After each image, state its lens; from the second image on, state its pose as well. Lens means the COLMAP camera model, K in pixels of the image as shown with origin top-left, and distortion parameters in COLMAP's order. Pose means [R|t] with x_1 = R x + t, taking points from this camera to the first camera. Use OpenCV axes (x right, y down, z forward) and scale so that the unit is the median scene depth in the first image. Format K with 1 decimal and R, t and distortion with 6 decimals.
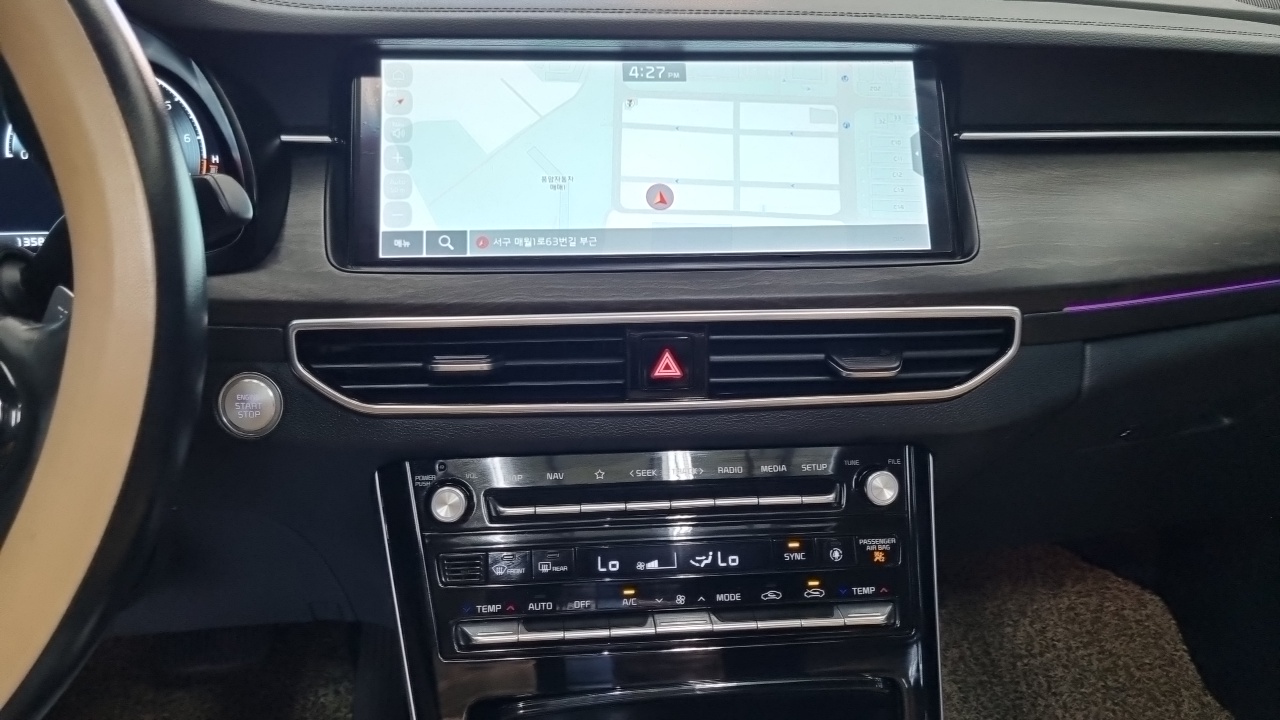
lens RADIAL K [[981.5, 0, 651.3], [0, 981.5, 355.9], [0, 0, 1]] dist [0.027716, -0.003597]
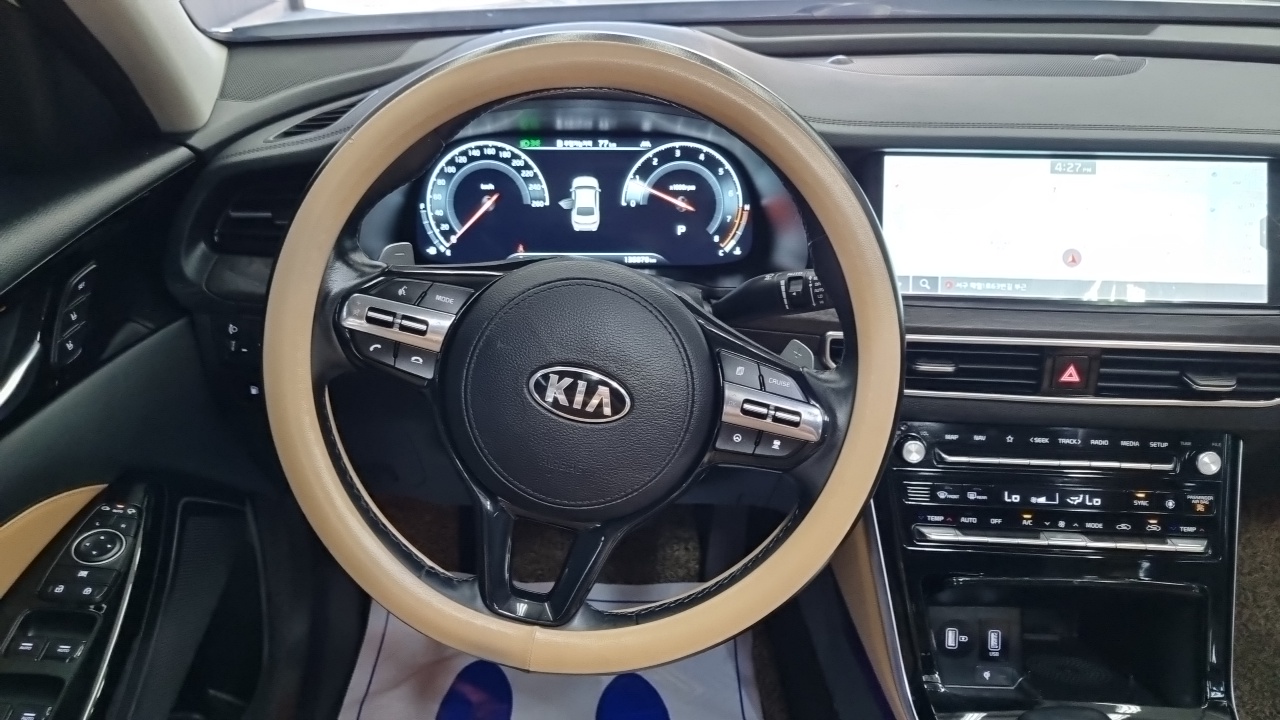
lens RADIAL K [[981.5, 0, 627.7], [0, 981.5, 366.9], [0, 0, 1]] dist [0.027716, -0.003597]
pose [[0.987768, 0.068745, -0.139959, -0.429725], [-0.048700, 0.988681, 0.141912, -0.177326], [0.148130, -0.133360, 0.979935, -0.569168]]
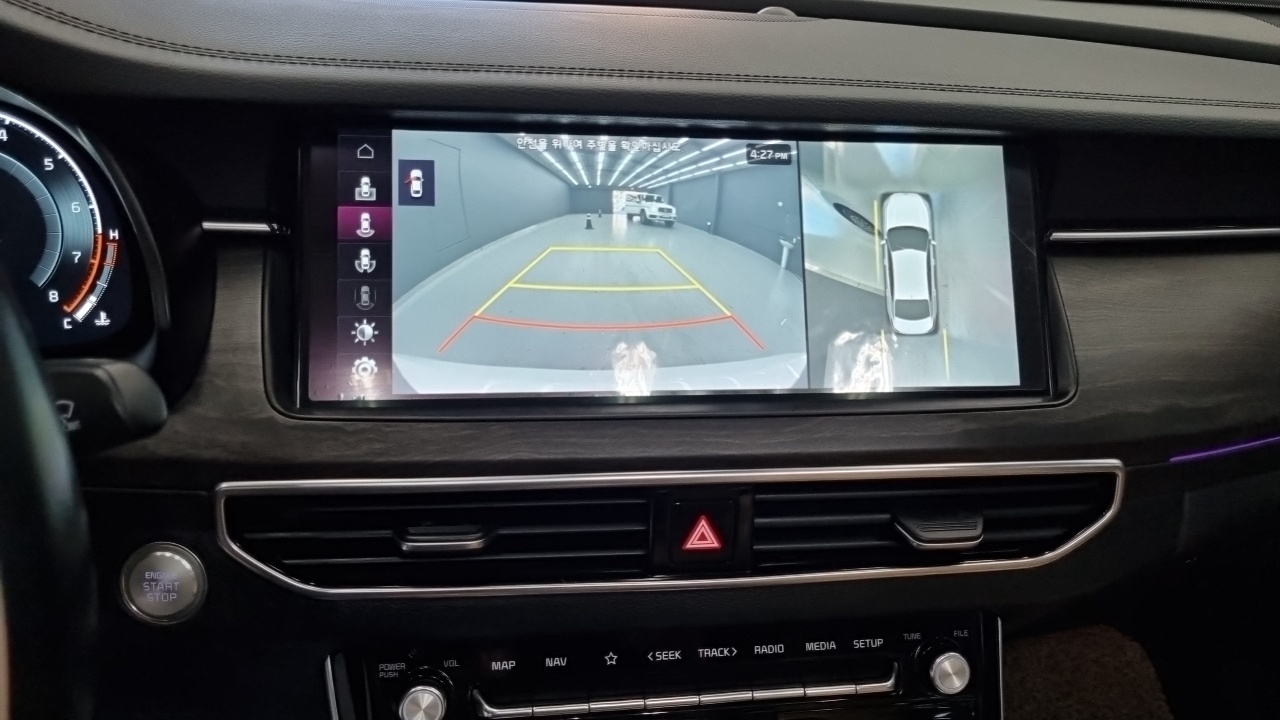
lens RADIAL K [[981.5, 0, 644.3], [0, 981.5, 360.2], [0, 0, 1]] dist [0.027716, -0.003597]
pose [[0.997158, 0.020210, 0.072580, -0.088380], [-0.025084, 0.997445, 0.066884, -0.177878], [-0.071043, -0.068514, 0.995117, 0.209076]]
